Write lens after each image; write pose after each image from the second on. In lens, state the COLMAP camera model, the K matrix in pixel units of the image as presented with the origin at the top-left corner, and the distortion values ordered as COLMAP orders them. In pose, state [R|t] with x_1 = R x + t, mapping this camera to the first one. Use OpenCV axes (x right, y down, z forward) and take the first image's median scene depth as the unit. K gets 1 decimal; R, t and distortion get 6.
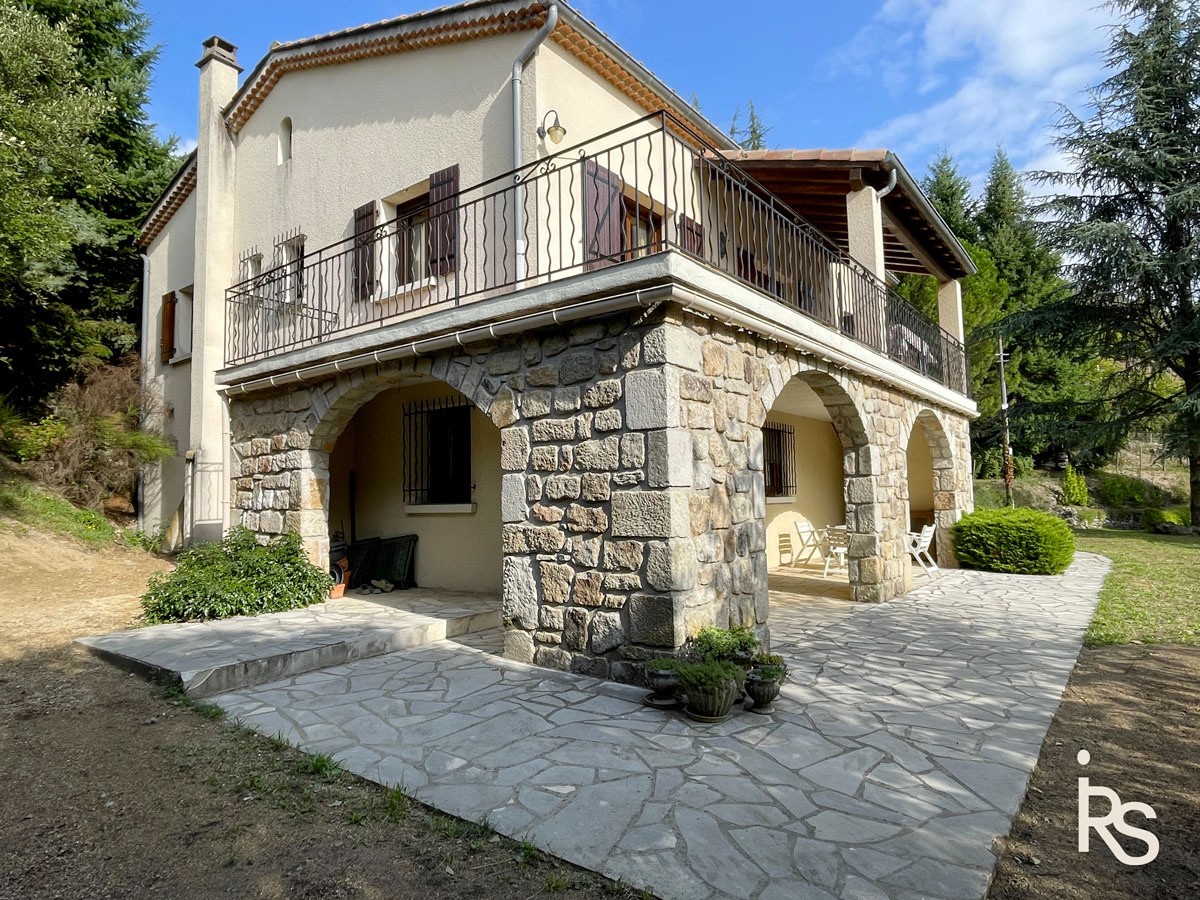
lens RADIAL K [[703.1, 0, 599.8], [0, 703.1, 447.3], [0, 0, 1]] dist [-0.015042, 0.005976]
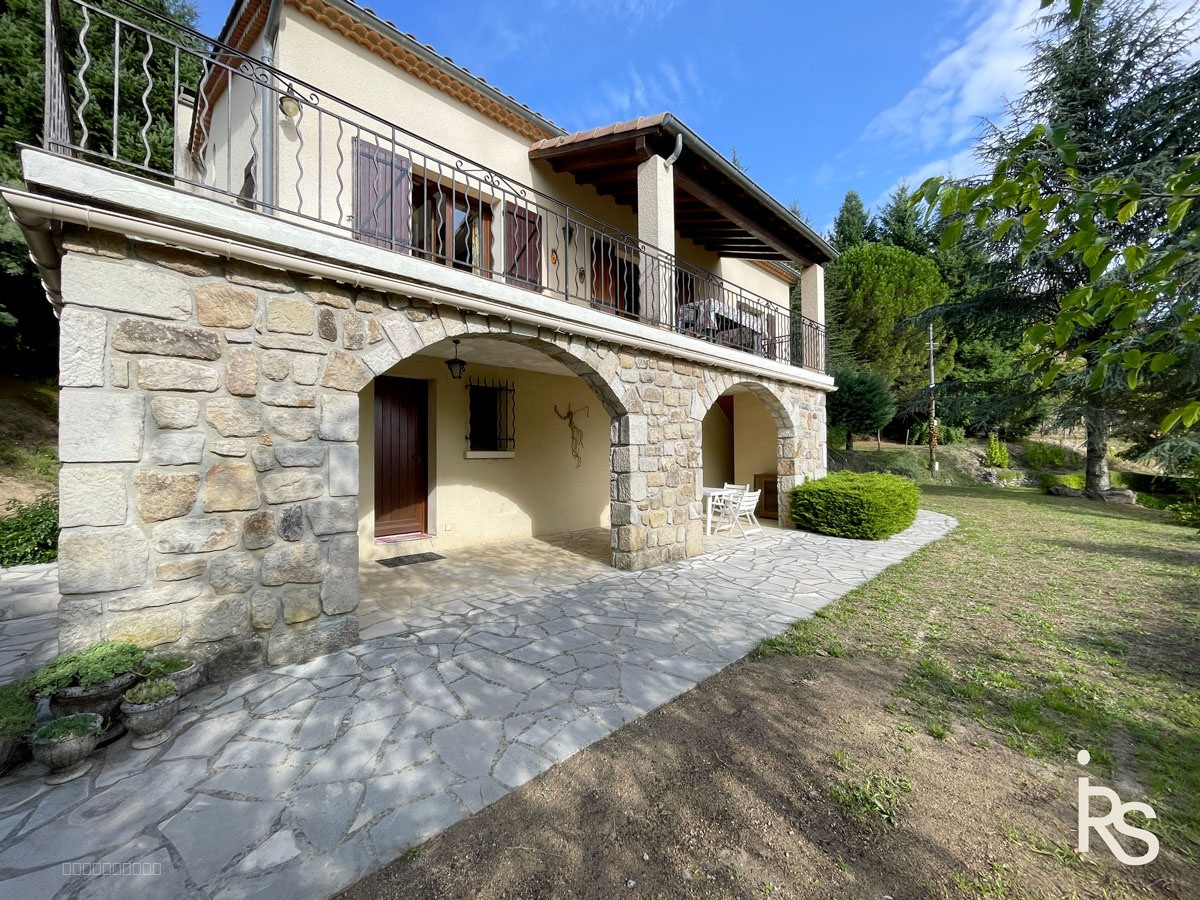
lens RADIAL K [[481.7, 0, 600.1], [0, 481.7, 449.8], [0, 0, 1]] dist [-0.002519, -0.001096]
pose [[0.991109, 0.009321, -0.132724, 0.352442], [-0.001133, 0.998098, 0.061636, 0.003685], [0.133046, -0.060937, 0.989235, 0.253591]]
